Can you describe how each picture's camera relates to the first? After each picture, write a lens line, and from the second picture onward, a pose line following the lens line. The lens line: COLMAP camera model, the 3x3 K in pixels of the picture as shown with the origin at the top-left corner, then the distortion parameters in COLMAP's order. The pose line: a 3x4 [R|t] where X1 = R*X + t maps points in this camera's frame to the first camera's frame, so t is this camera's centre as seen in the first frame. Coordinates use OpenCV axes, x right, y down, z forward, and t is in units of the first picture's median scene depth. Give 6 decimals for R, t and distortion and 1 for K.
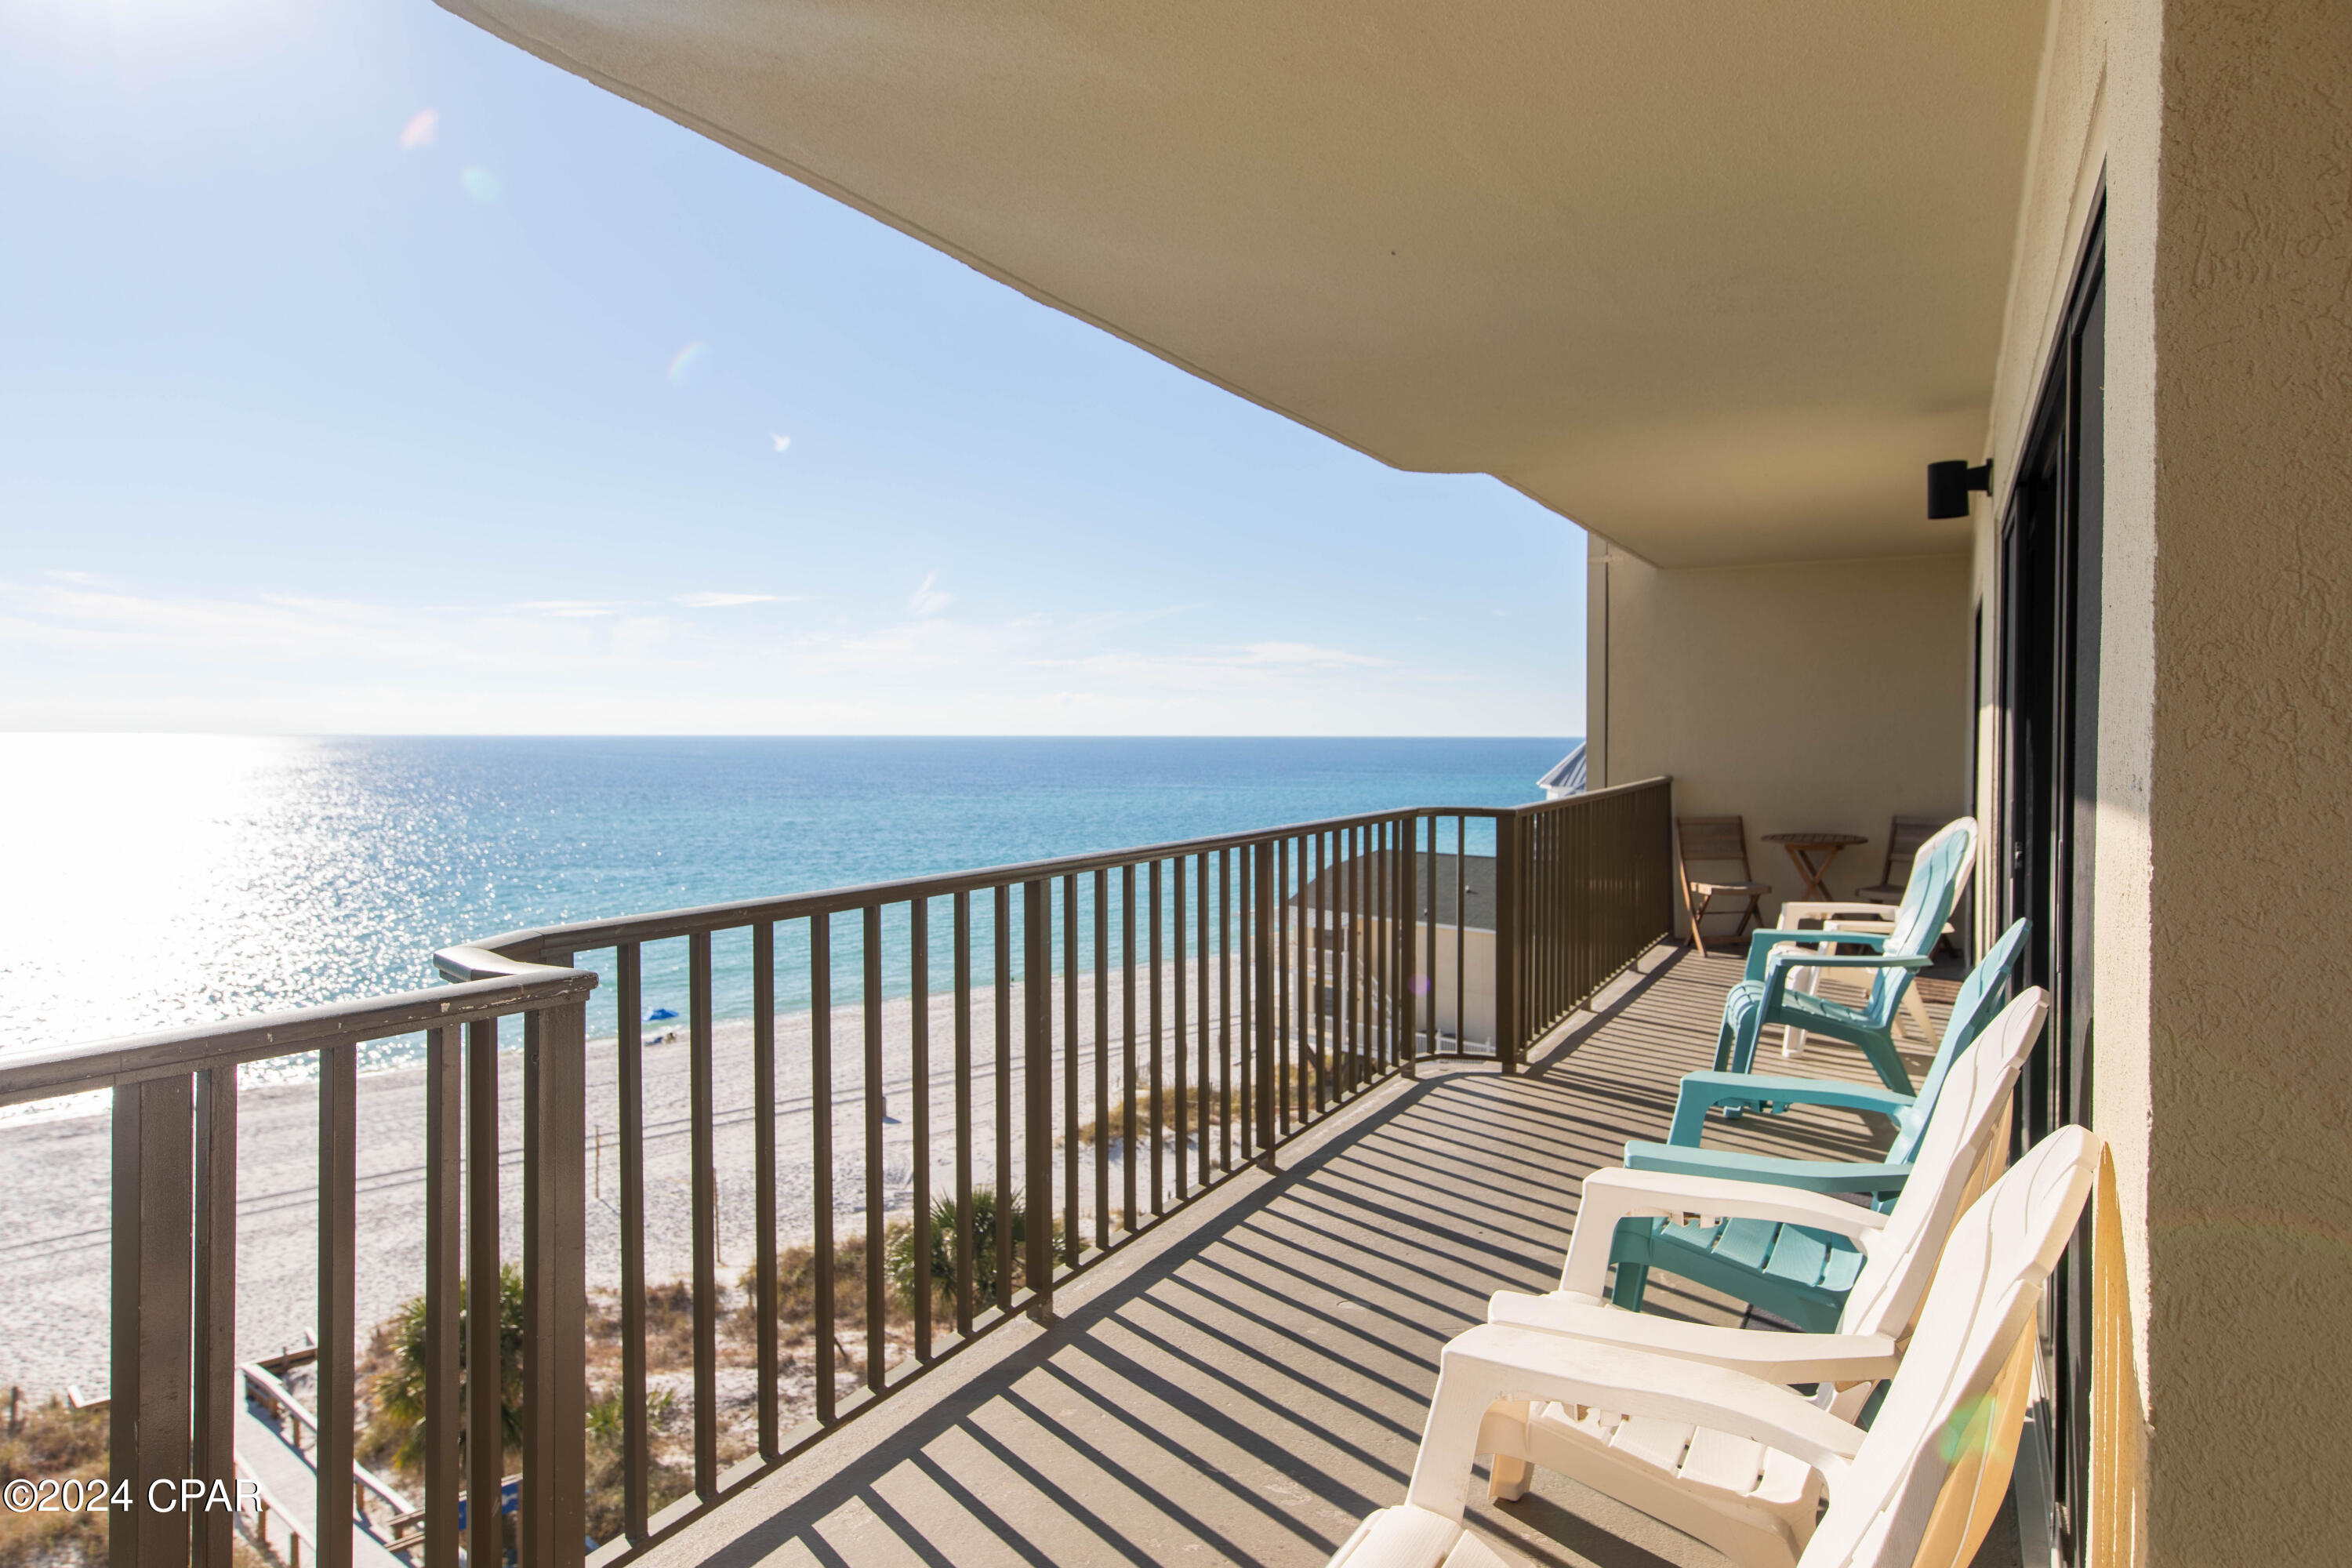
lens RADIAL K [[1484.2, 0, 1179.1], [0, 1484.2, 761.7], [0, 0, 1]] dist [0.024976, 0.001001]
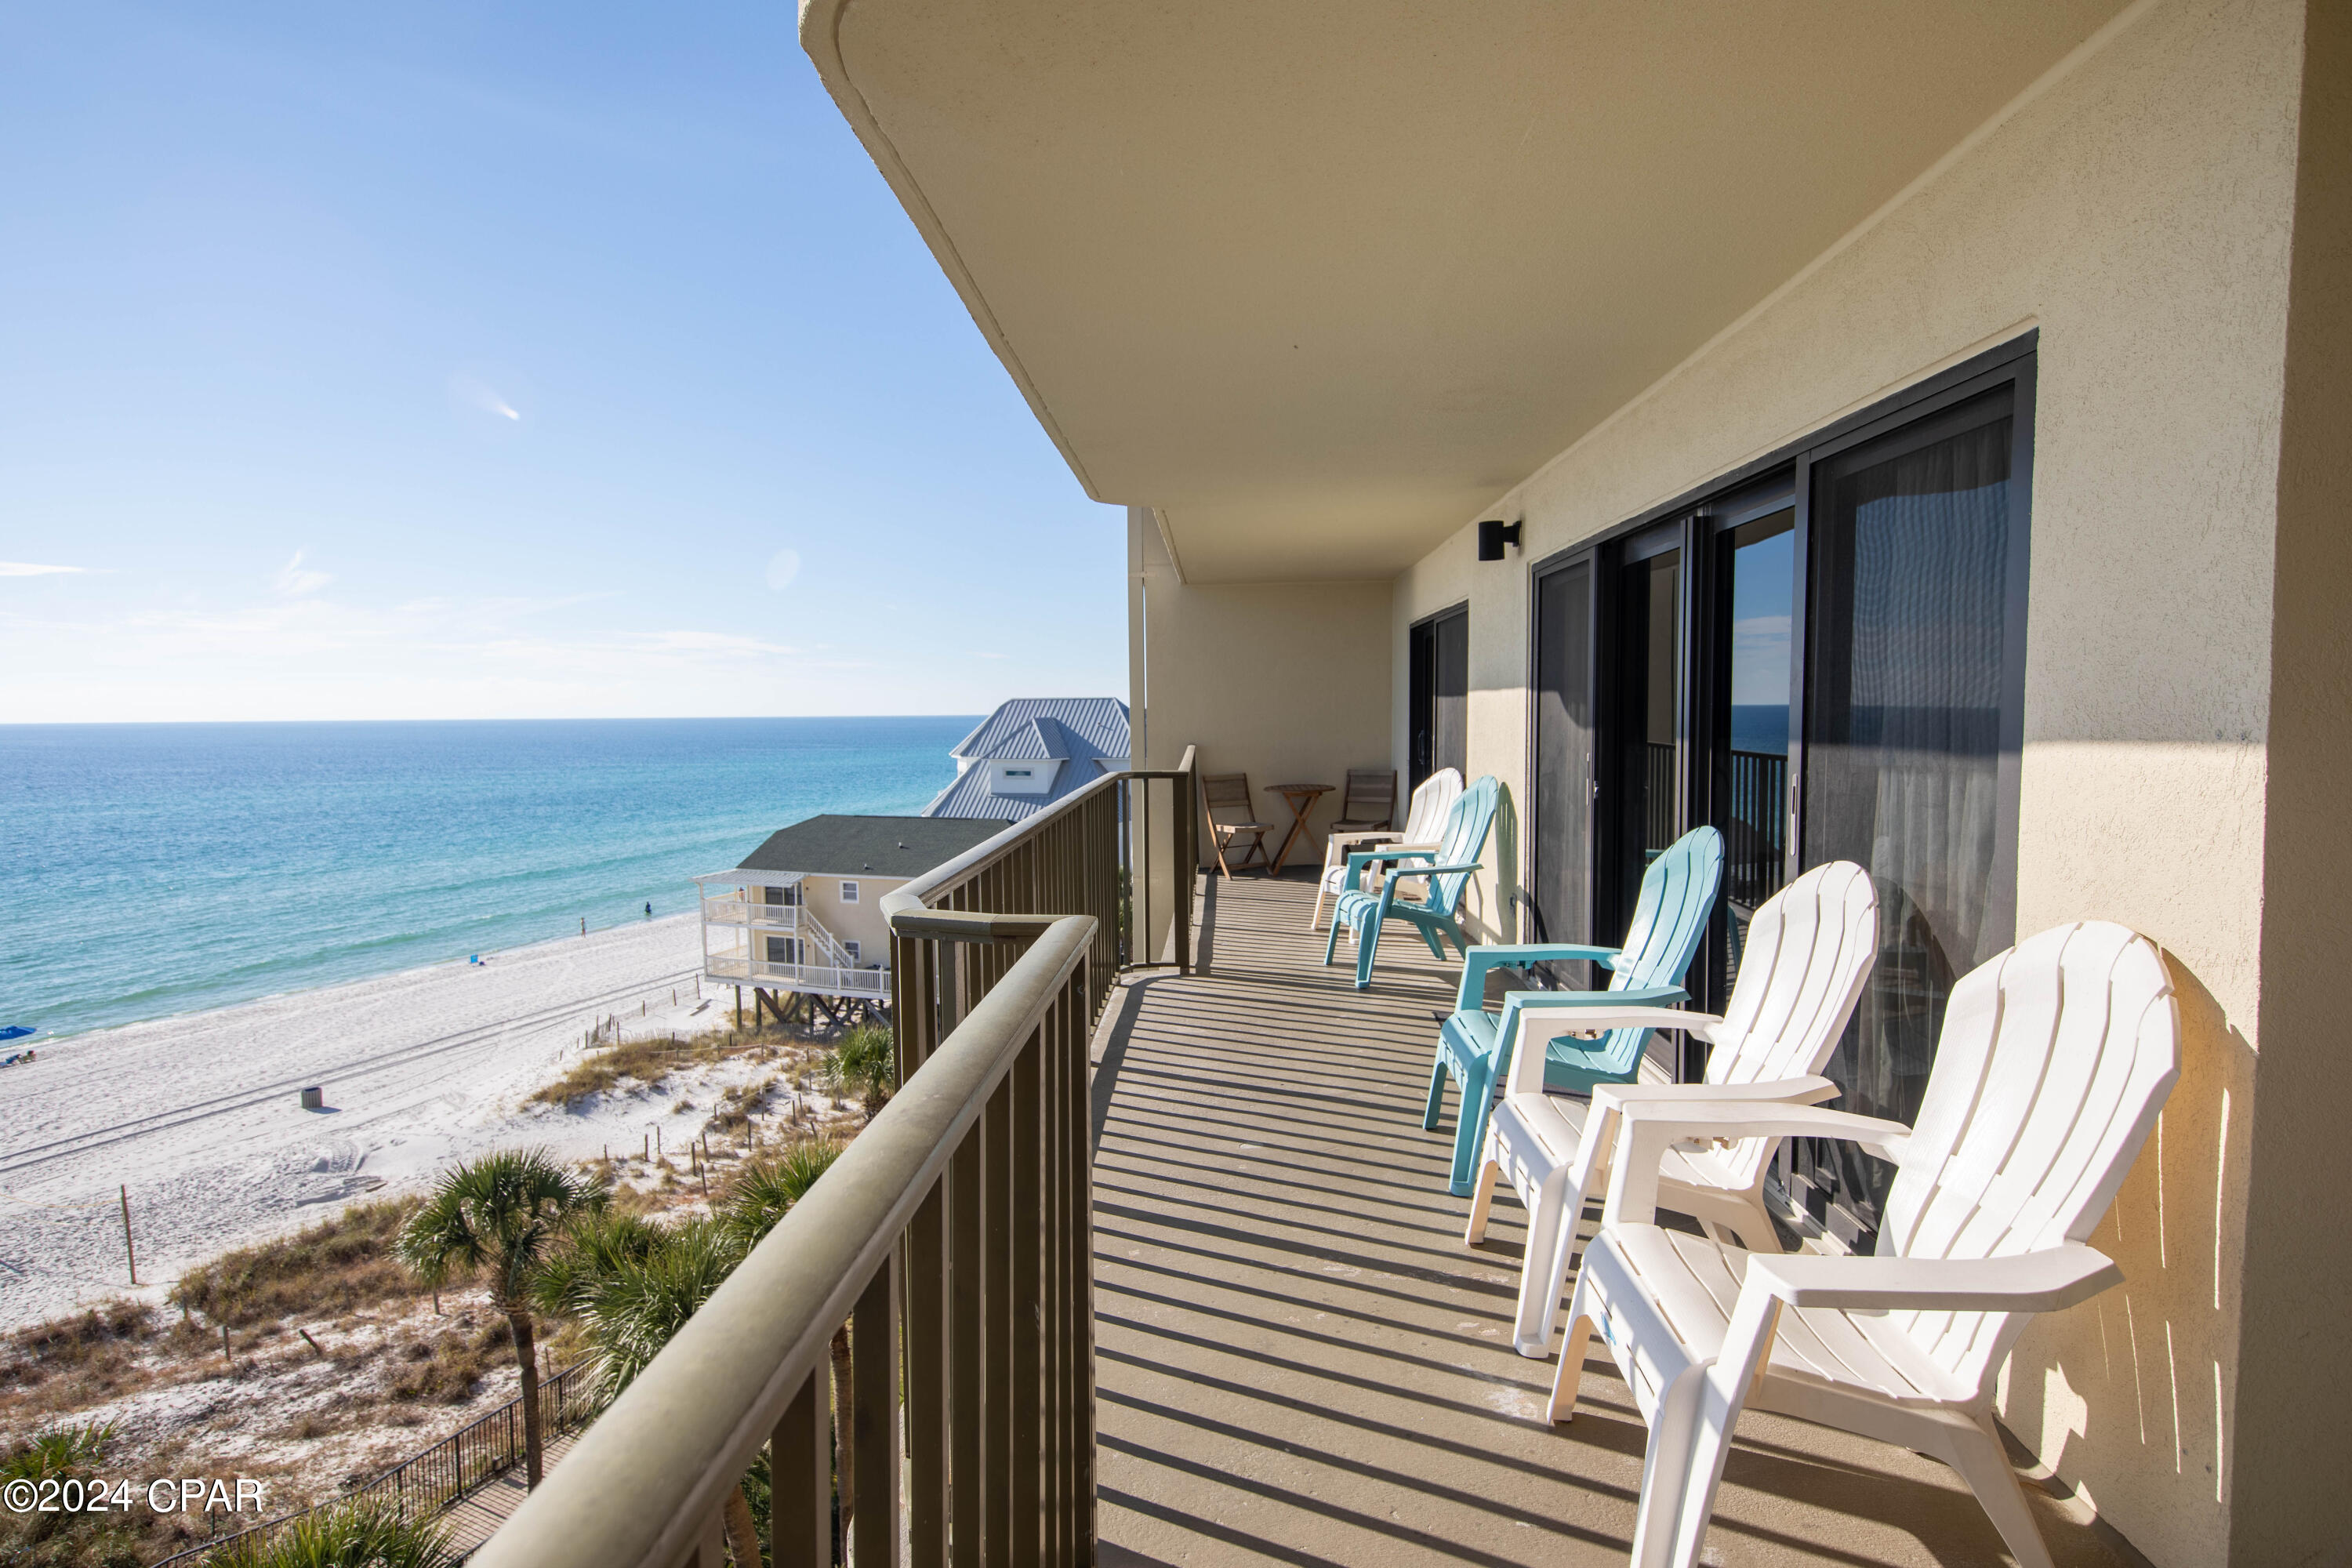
lens RADIAL K [[1261.8, 0, 1172.3], [0, 1261.8, 792.1], [0, 0, 1]] dist [0.026108, -0.001328]
pose [[0.907494, -0.036469, 0.418479, -0.160536], [0.018030, 0.998688, 0.047934, -0.001911], [-0.419678, -0.035954, 0.906961, 0.006794]]
